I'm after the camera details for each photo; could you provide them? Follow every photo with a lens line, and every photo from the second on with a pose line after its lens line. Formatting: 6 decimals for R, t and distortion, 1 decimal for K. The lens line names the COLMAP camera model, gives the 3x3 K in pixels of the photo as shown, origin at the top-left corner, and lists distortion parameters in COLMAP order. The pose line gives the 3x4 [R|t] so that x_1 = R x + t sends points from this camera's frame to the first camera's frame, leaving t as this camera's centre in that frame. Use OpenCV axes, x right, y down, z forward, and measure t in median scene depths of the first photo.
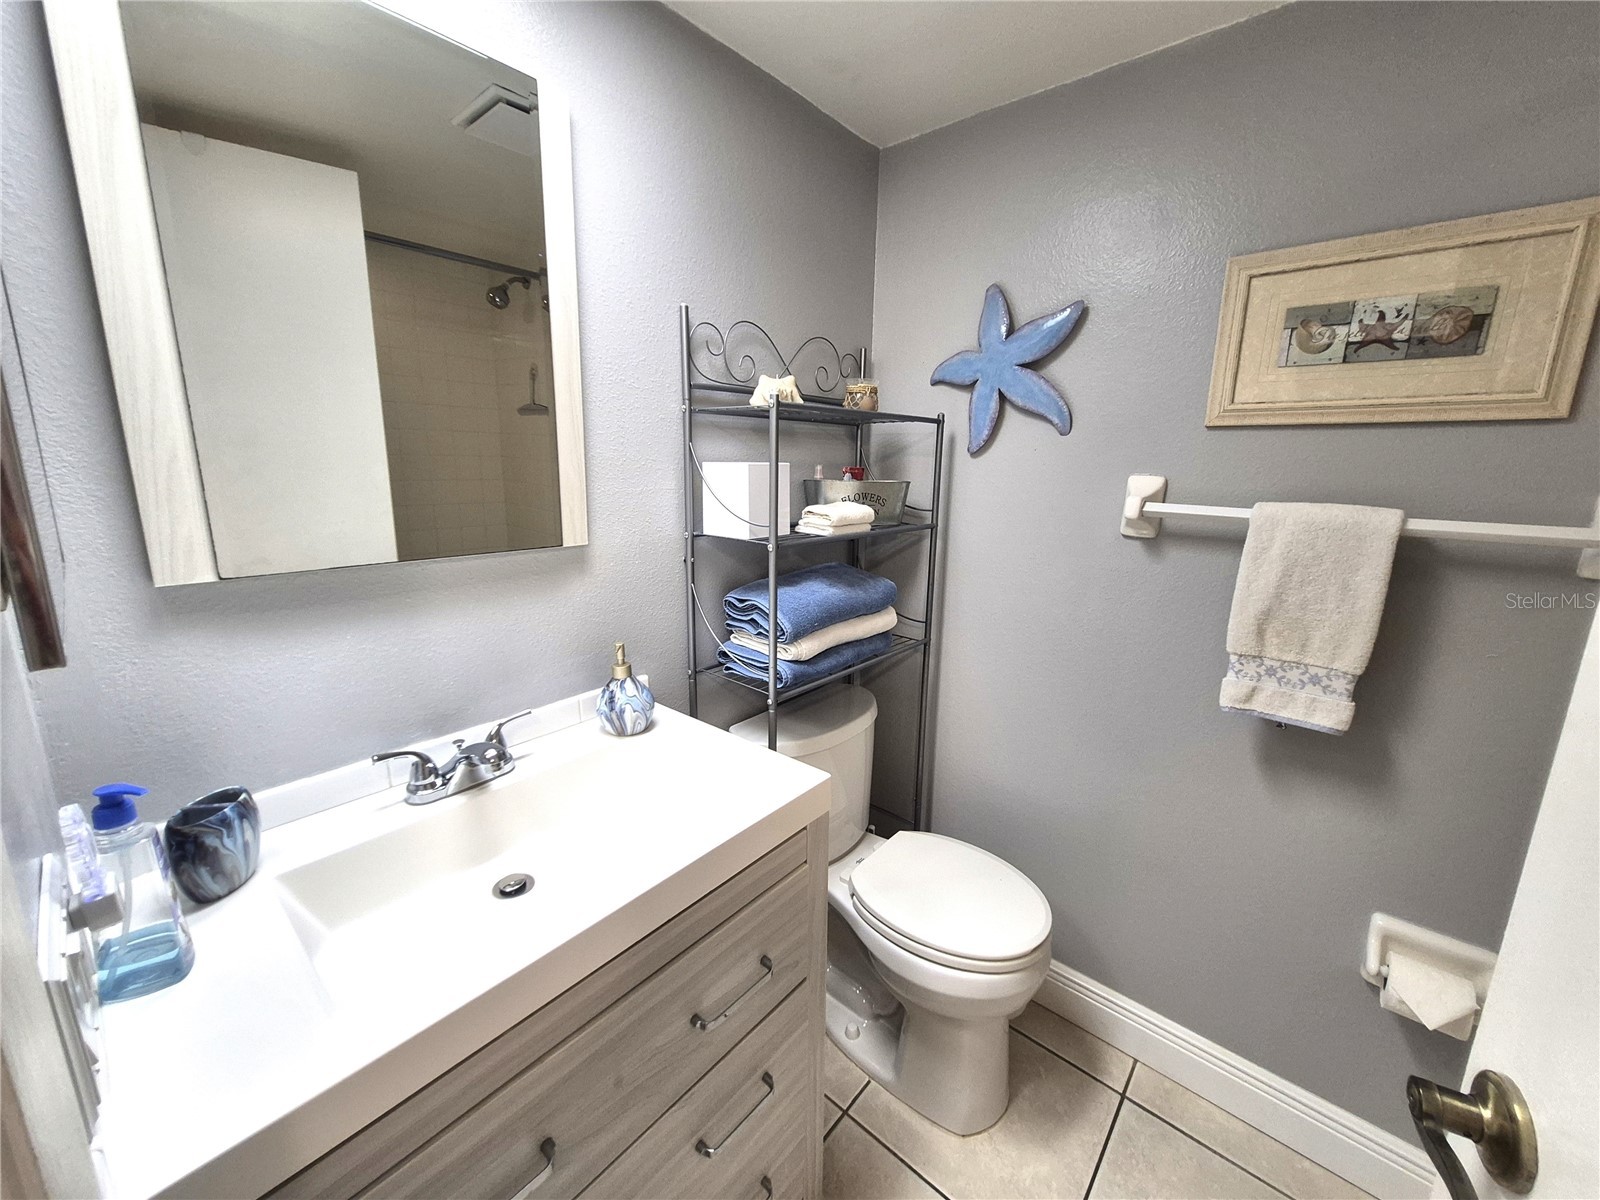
lens RADIAL K [[630.1, 0, 804.6], [0, 630.1, 590.1], [0, 0, 1]] dist [0.011763, -0.003415]
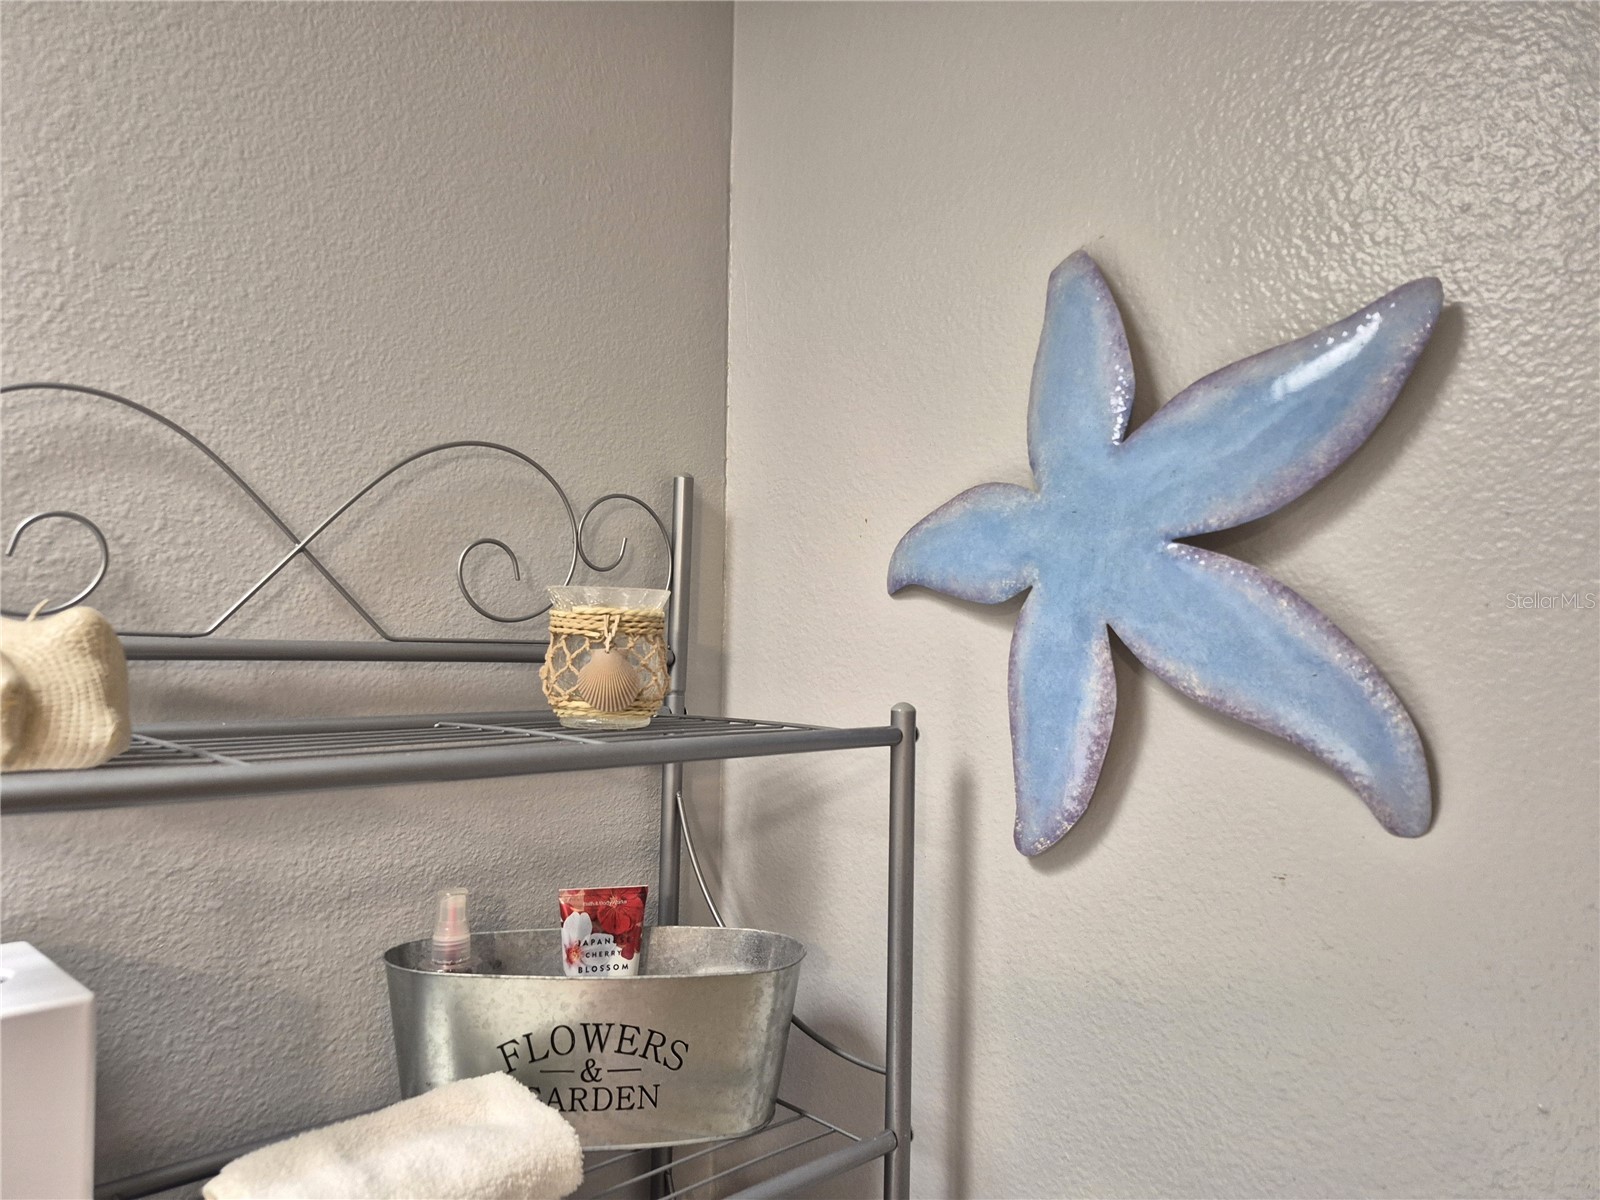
lens RADIAL K [[1110.0, 0, 801.9], [0, 1110.0, 605.6], [0, 0, 1]] dist [0.055222, -0.060694]
pose [[0.996253, 0.000898, -0.086484, 0.221819], [-0.021306, 0.971677, -0.235352, -0.217535], [0.083823, 0.236312, 0.968055, 0.553564]]
